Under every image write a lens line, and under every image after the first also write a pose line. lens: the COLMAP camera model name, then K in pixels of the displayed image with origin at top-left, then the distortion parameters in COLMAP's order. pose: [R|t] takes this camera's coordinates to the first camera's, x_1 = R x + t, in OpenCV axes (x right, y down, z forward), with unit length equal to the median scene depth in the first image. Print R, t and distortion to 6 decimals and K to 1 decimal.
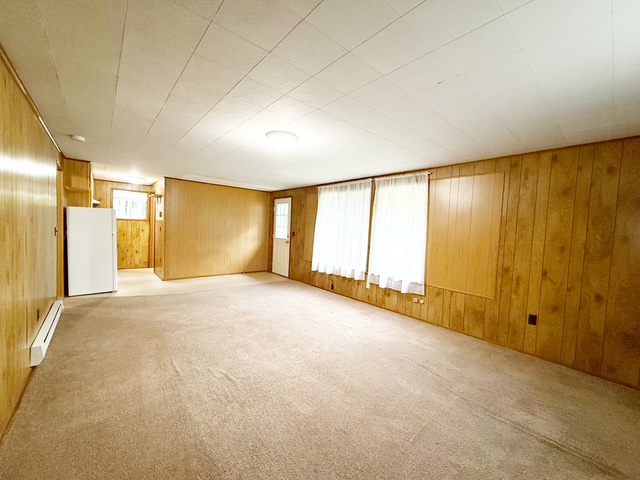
lens RADIAL K [[255.6, 0, 318.1], [0, 255.6, 240.3], [0, 0, 1]] dist [0.000515, -0.000279]
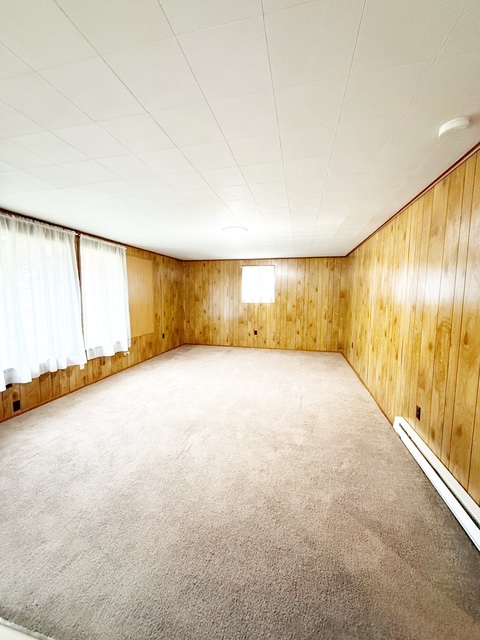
lens RADIAL K [[255.6, 0, 240.0], [0, 255.6, 320.0], [0, 0, 1]] dist [0.000515, -0.000279]
pose [[-0.593201, -0.123018, 0.795600, -0.843227], [0.011379, 0.986876, 0.161078, -0.106719], [-0.804974, 0.104605, -0.584016, 1.210874]]
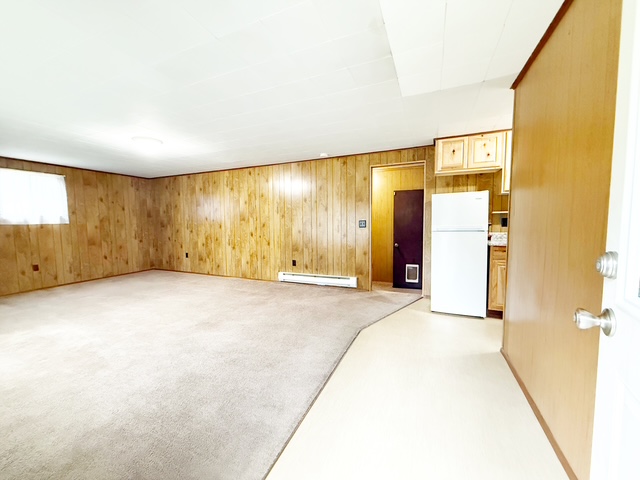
lens RADIAL K [[255.6, 0, 318.1], [0, 255.6, 240.3], [0, 0, 1]] dist [0.000515, -0.000279]
pose [[-0.898441, 0.002349, -0.439087, -0.235211], [-0.047016, 0.993722, 0.101518, -0.056404], [0.436569, 0.111852, -0.892691, 1.722547]]
